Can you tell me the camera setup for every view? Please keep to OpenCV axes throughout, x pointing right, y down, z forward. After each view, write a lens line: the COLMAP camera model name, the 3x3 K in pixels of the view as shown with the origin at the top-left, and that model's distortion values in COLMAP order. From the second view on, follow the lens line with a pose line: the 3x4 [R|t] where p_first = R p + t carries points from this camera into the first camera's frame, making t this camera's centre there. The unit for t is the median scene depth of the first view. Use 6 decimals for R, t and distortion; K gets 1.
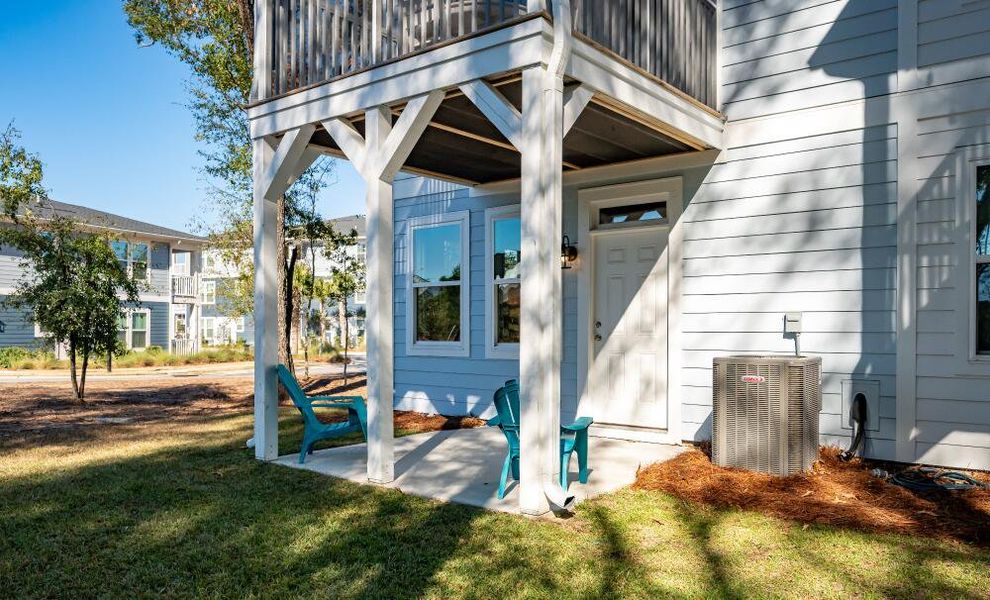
lens RADIAL K [[722.6, 0, 503.8], [0, 722.6, 330.2], [0, 0, 1]] dist [-0.004787, -0.004098]
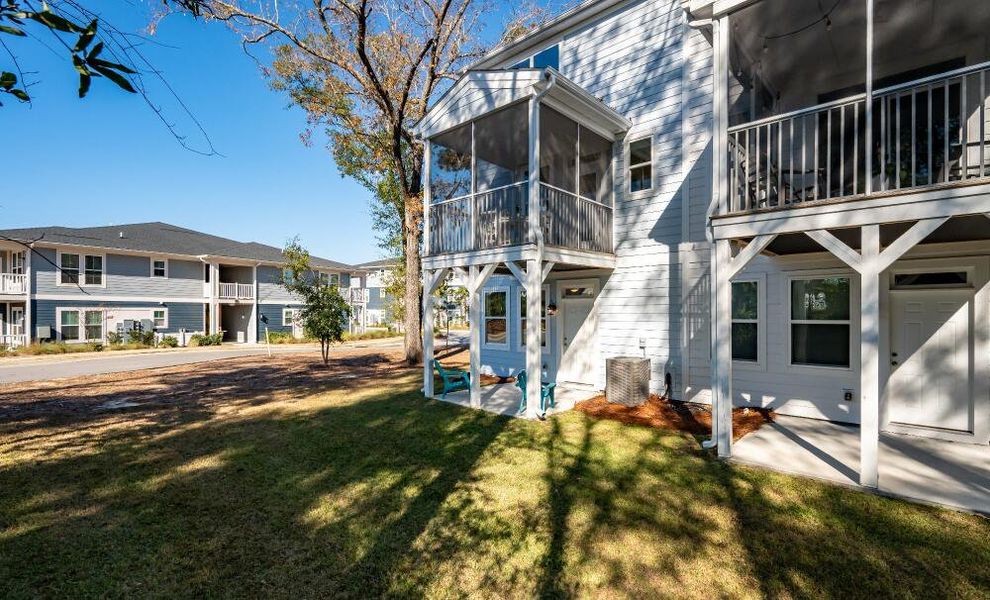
lens RADIAL K [[447.0, 0, 499.7], [0, 447.0, 305.0], [0, 0, 1]] dist [0.004775, 0.000102]
pose [[0.996775, -0.005039, -0.080094, 0.048007], [0.004018, 0.999909, -0.012894, -0.129288], [0.080152, 0.012531, 0.996704, -0.580715]]
